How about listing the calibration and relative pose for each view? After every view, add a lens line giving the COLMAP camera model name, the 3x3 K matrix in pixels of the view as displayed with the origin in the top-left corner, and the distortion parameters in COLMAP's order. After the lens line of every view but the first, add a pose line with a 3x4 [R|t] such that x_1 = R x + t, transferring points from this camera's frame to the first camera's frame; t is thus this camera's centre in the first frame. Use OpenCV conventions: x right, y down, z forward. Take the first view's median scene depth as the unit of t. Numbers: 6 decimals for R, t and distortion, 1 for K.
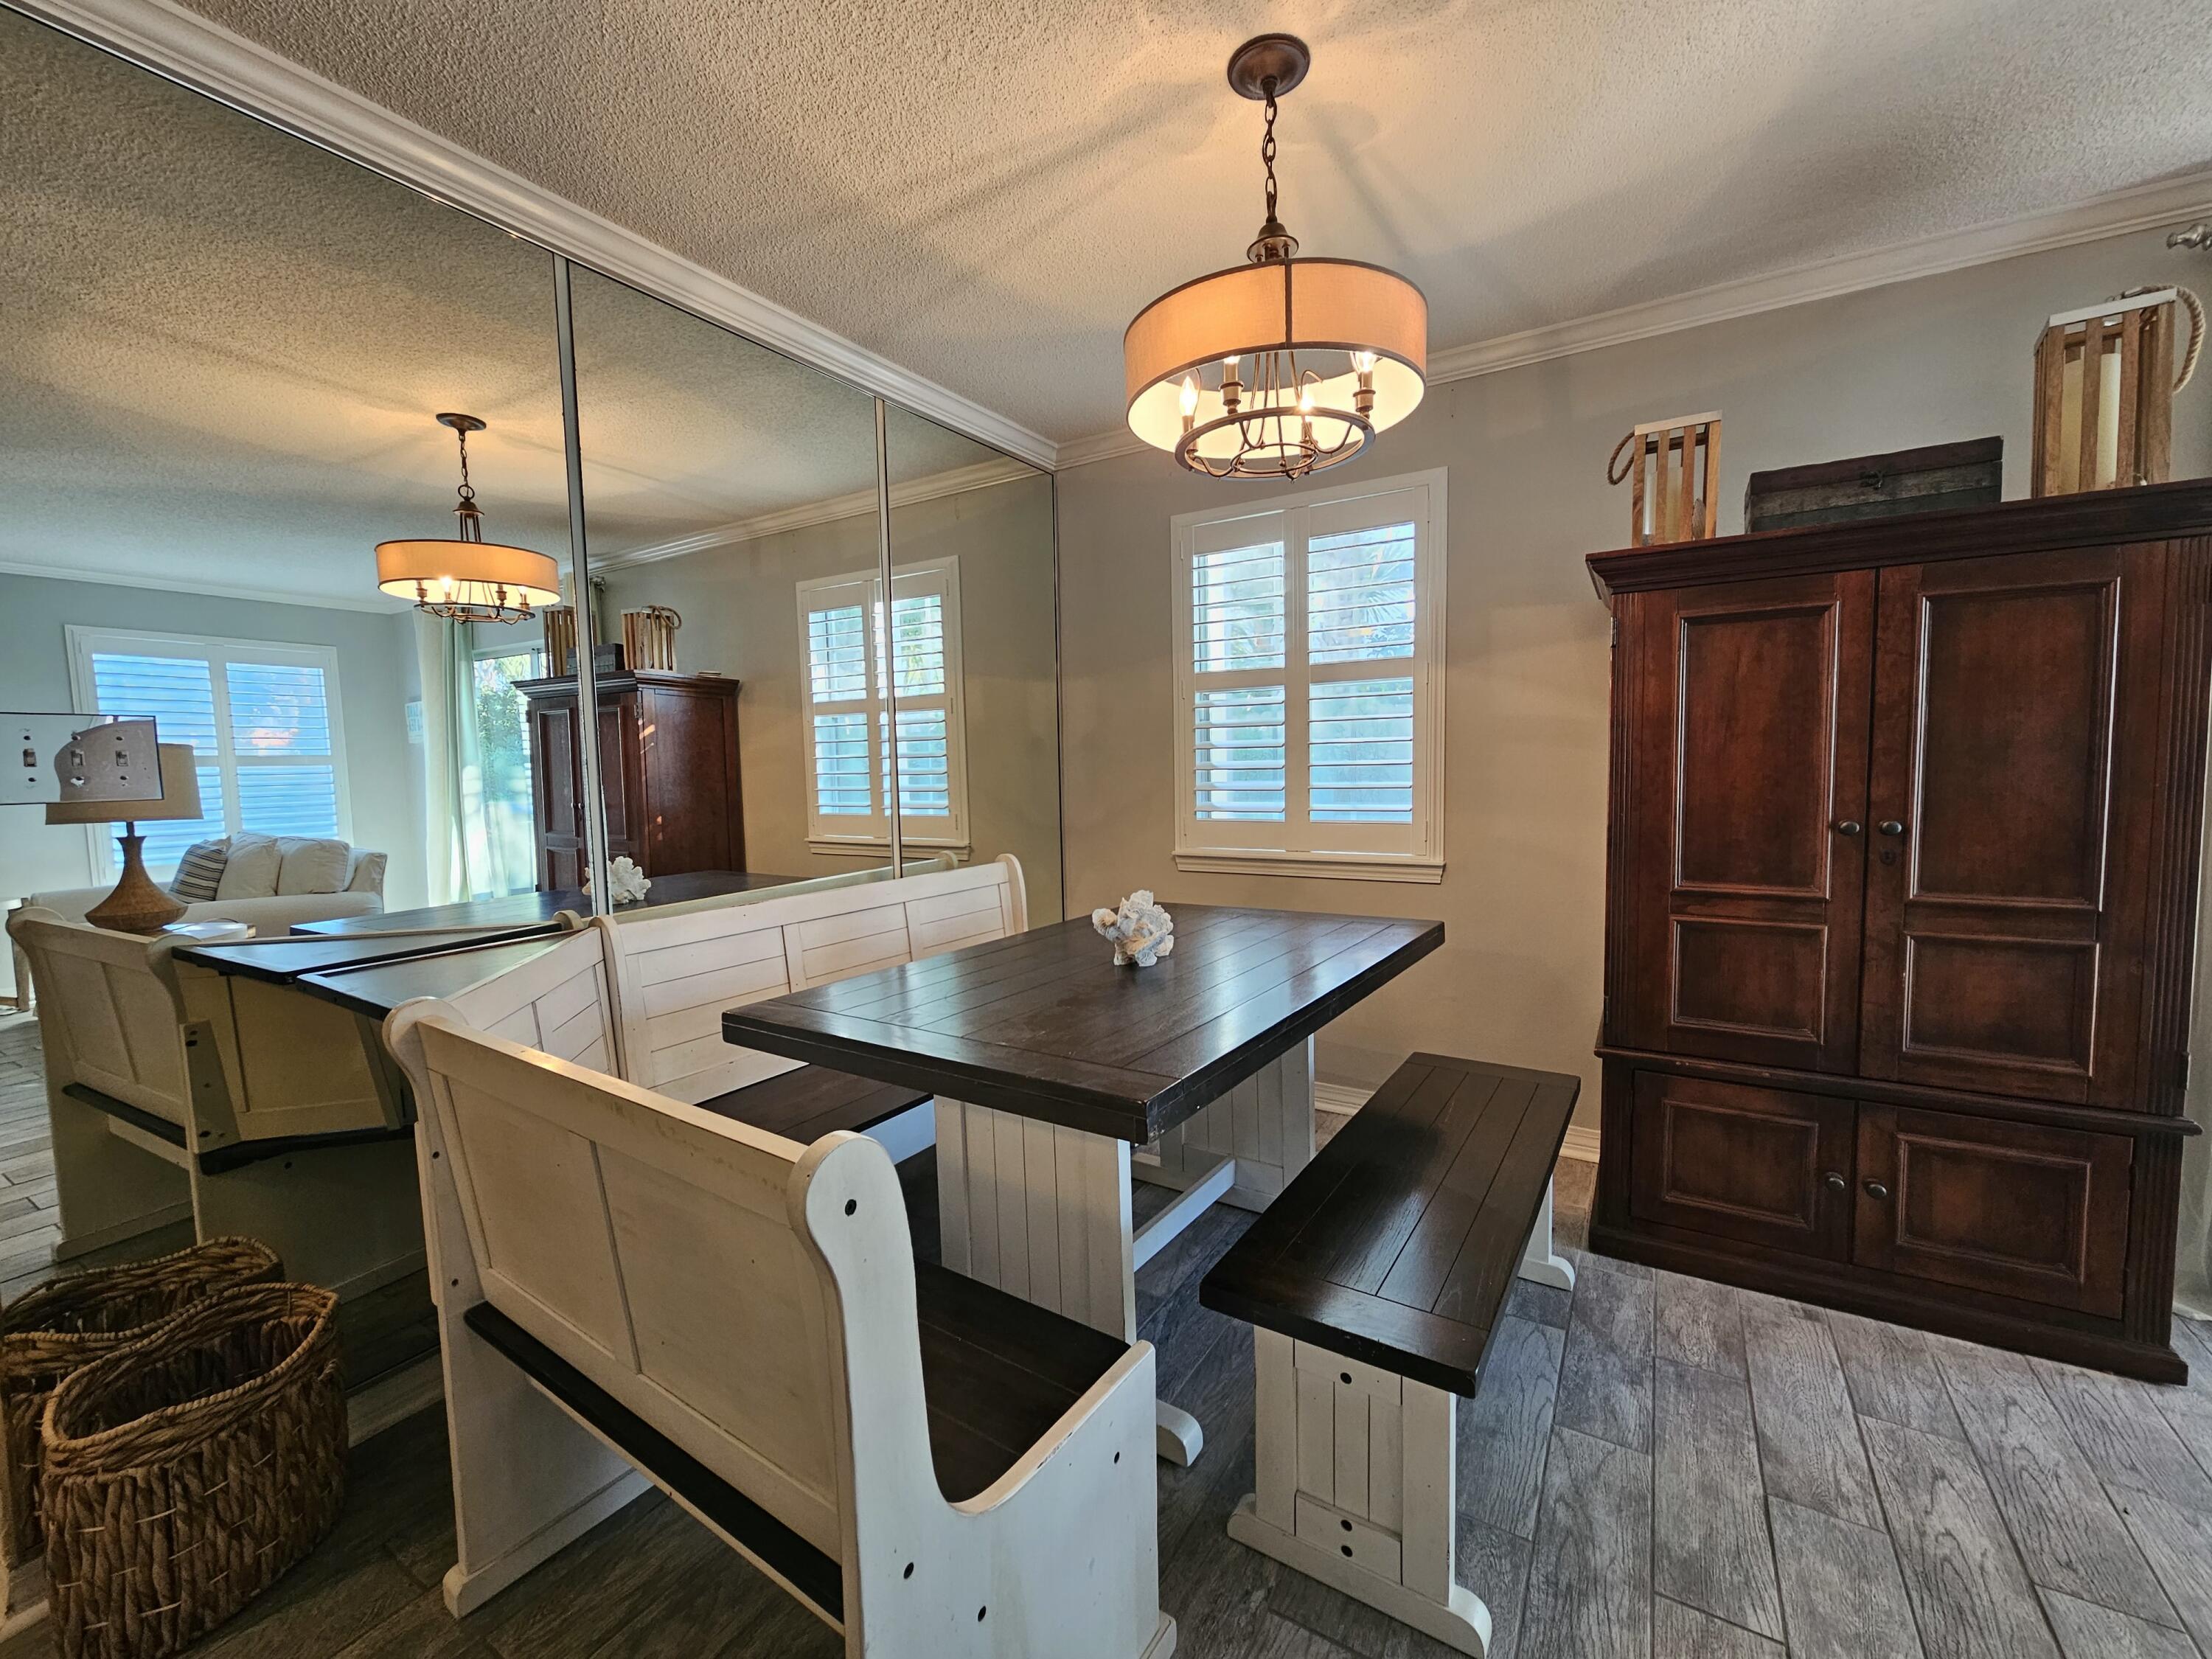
lens RADIAL K [[906.2, 0, 1091.3], [0, 906.2, 834.6], [0, 0, 1]] dist [-0.002391, 0.000073]
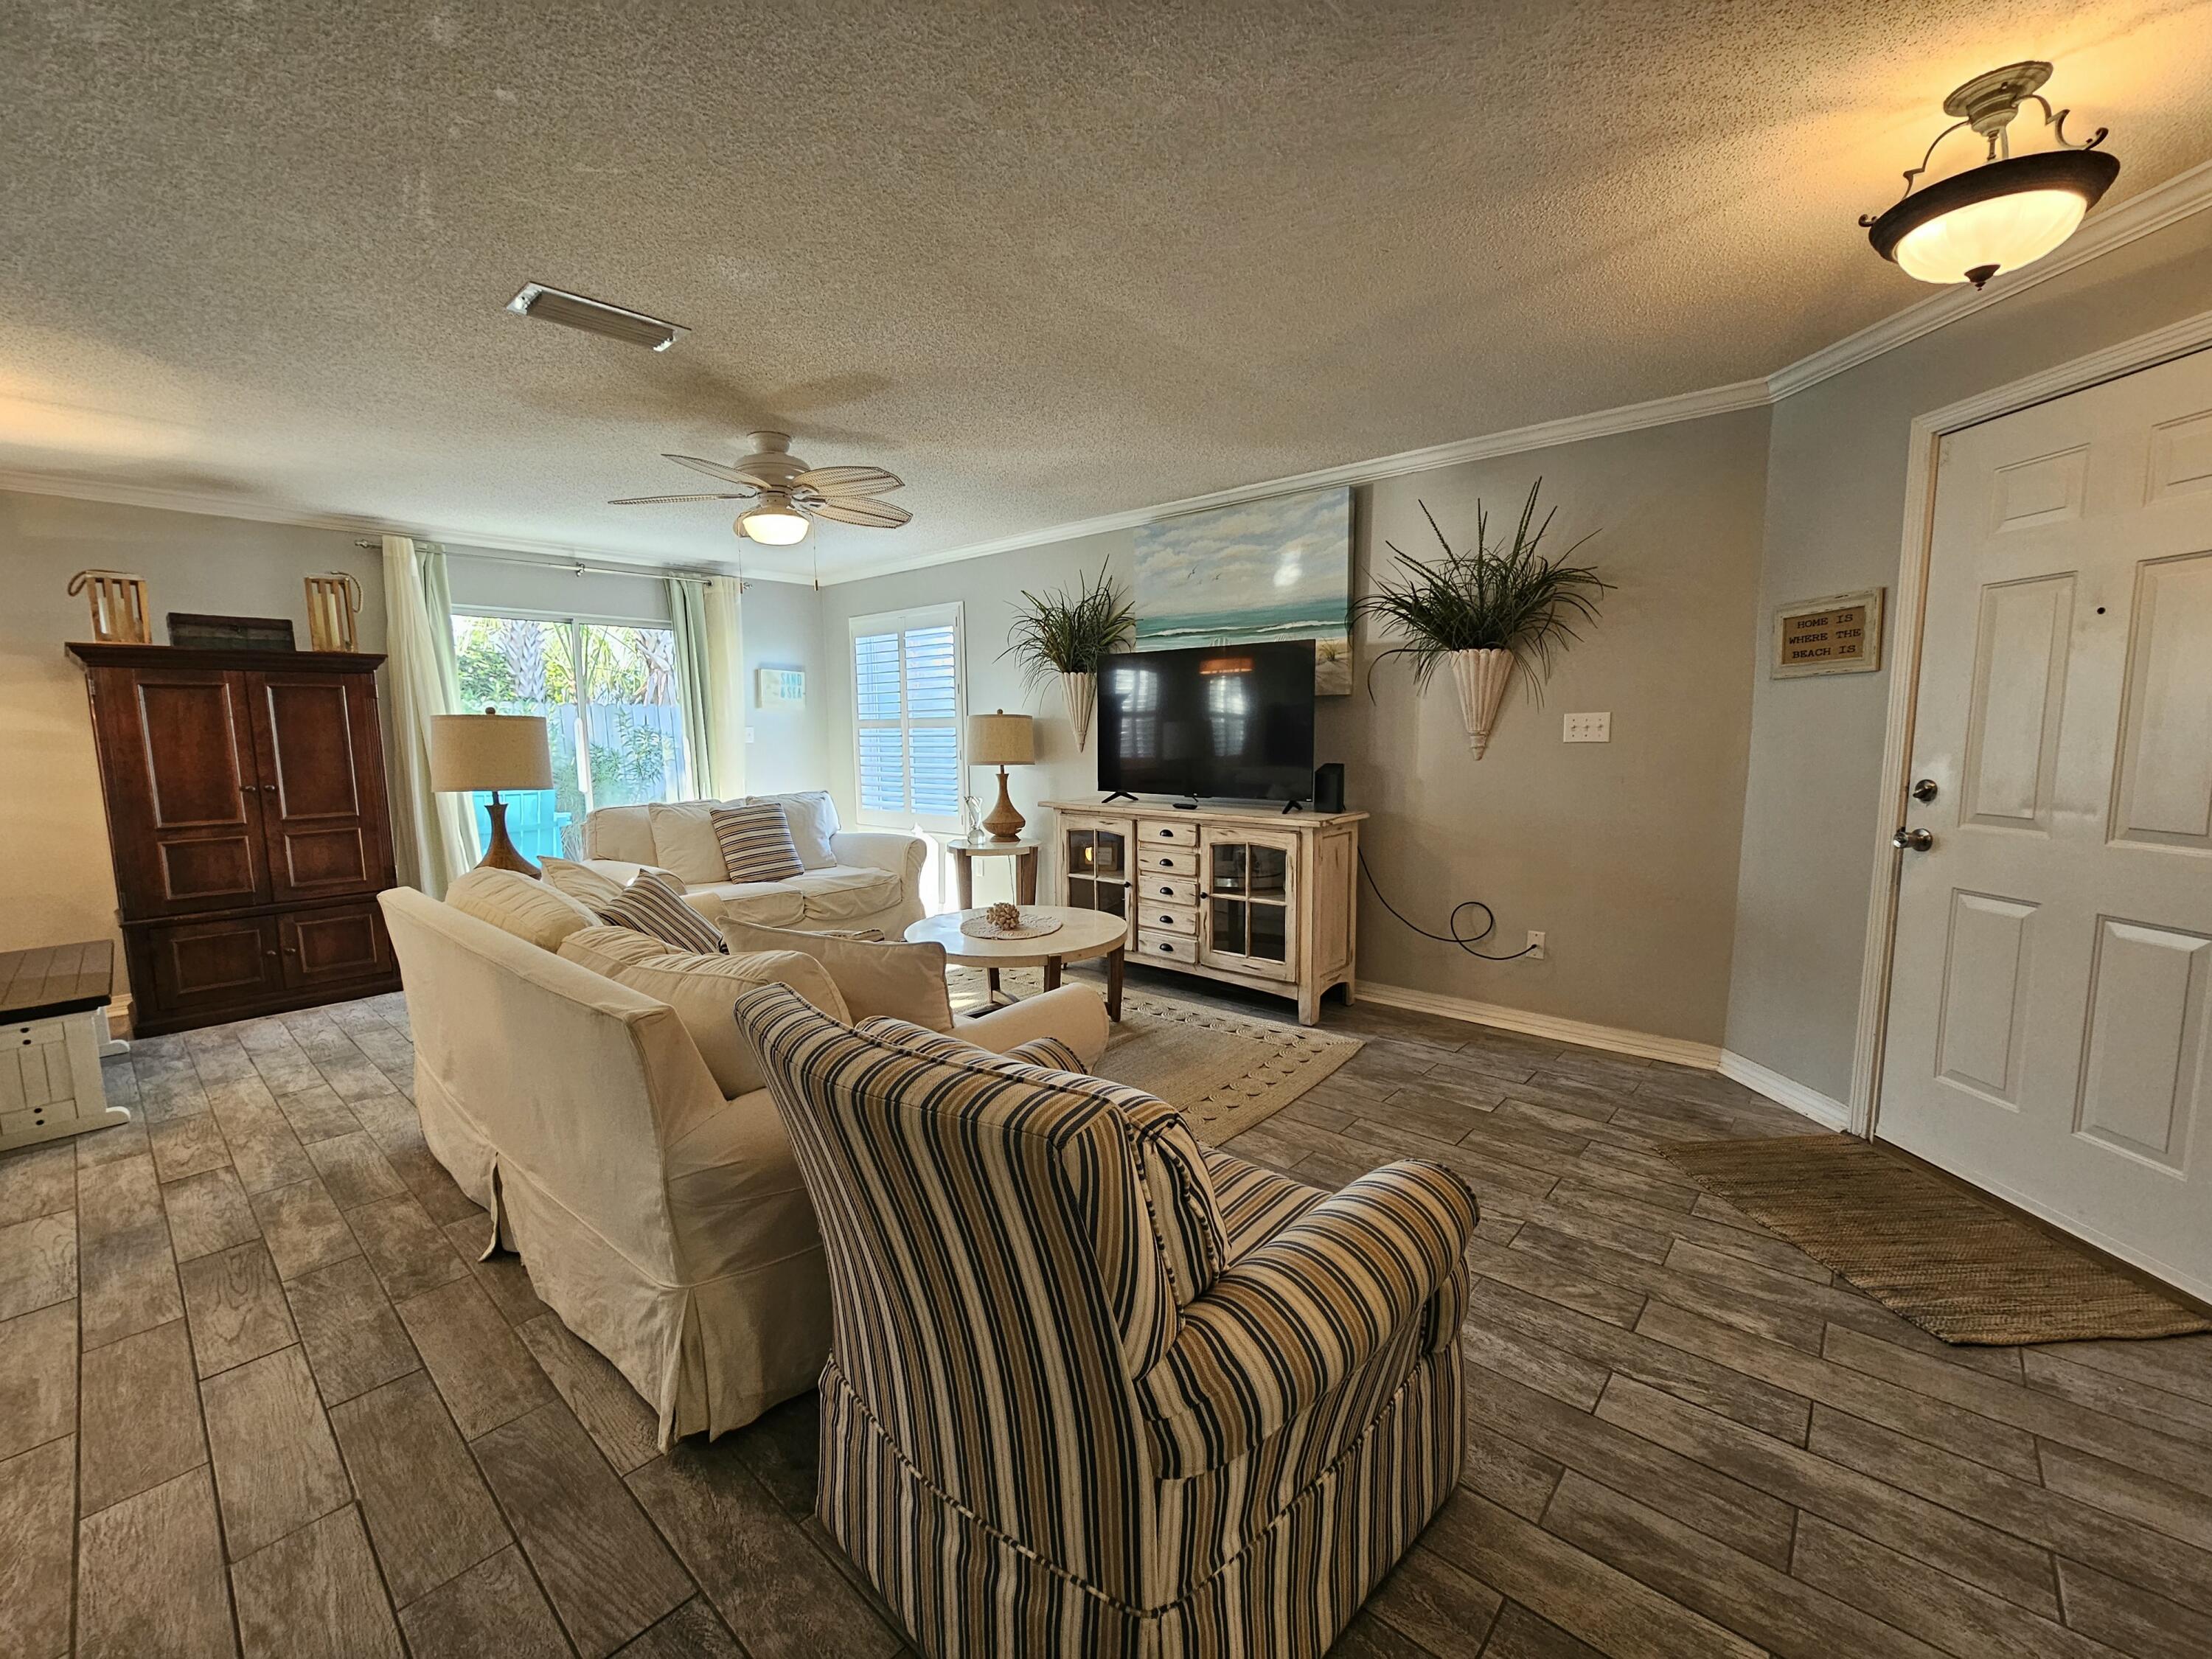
lens RADIAL K [[906.2, 0, 1111.8], [0, 906.2, 823.7], [0, 0, 1]] dist [-0.002391, 0.000073]
pose [[0.159470, -0.096547, 0.982470, -0.927853], [0.083869, 0.992933, 0.083962, 0.062438], [-0.983634, 0.069009, 0.166440, -1.325892]]
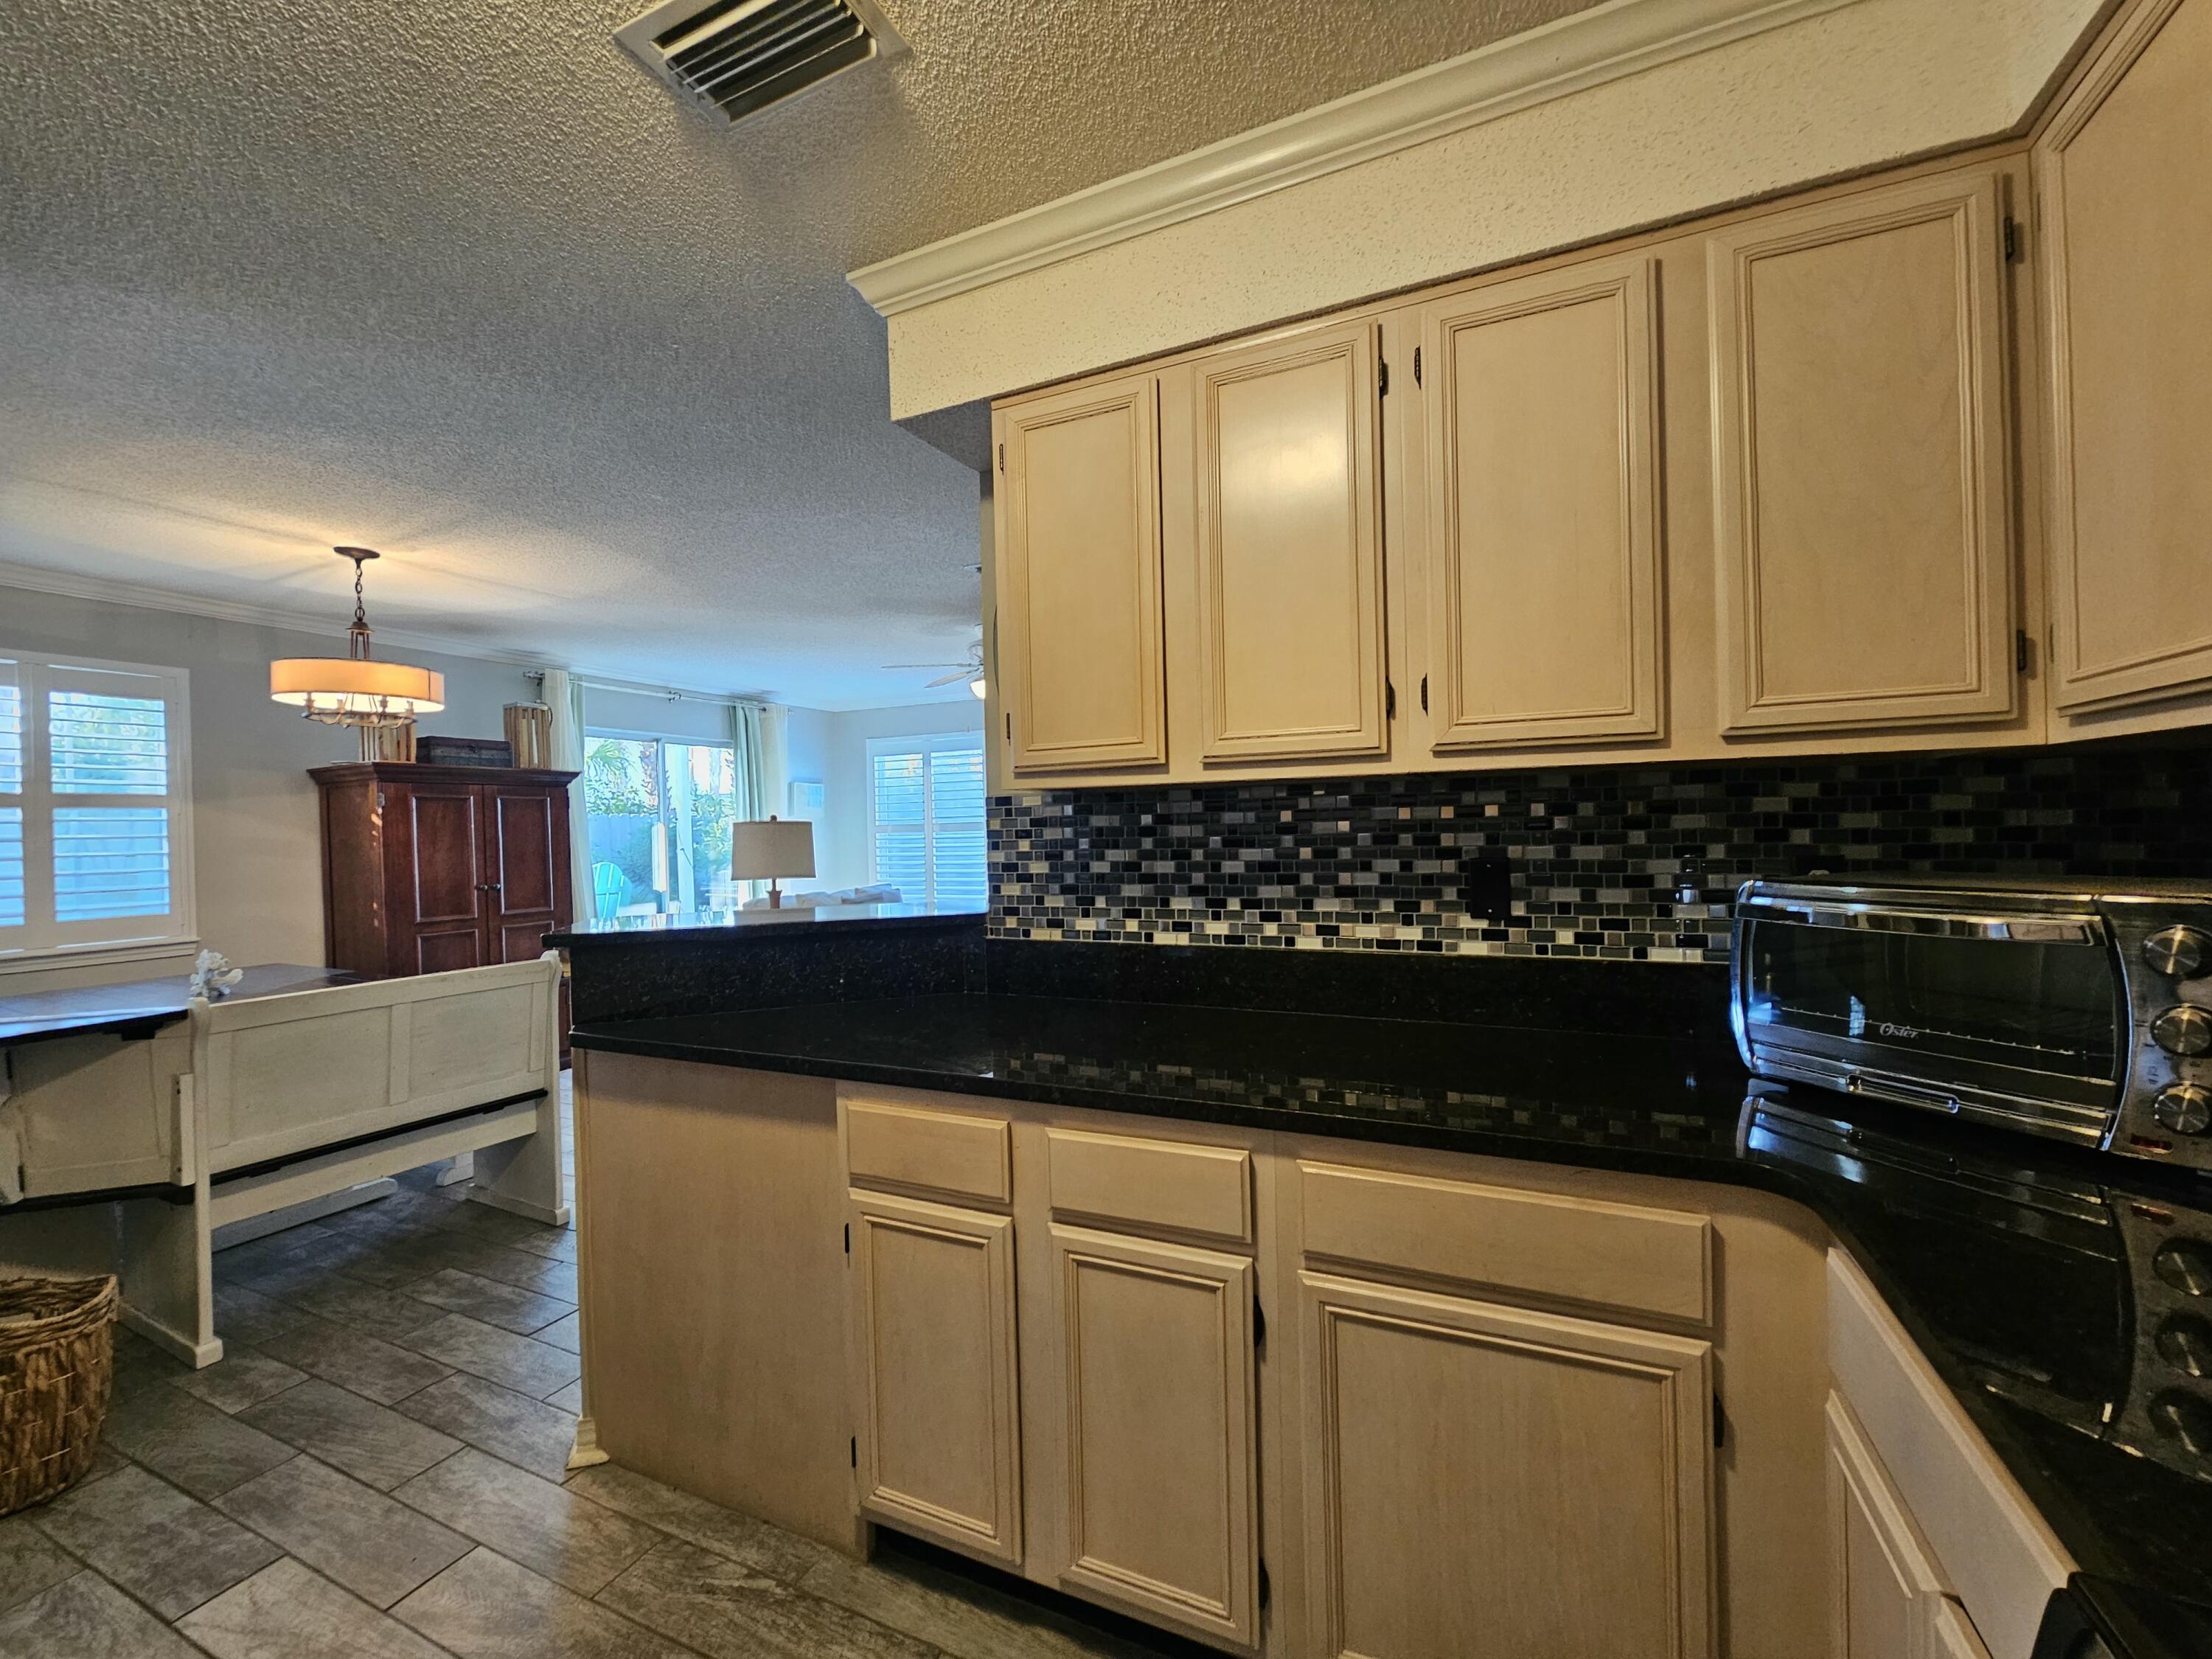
lens RADIAL K [[899.2, 0, 1101.2], [0, 899.2, 826.3], [0, 0, 1]] dist [0.001401, 0.000159]
pose [[-0.140882, 0.014124, 0.989926, -1.756739], [0.096536, 0.995329, -0.000462, -0.009653], [-0.985309, 0.095498, -0.141587, -0.321249]]
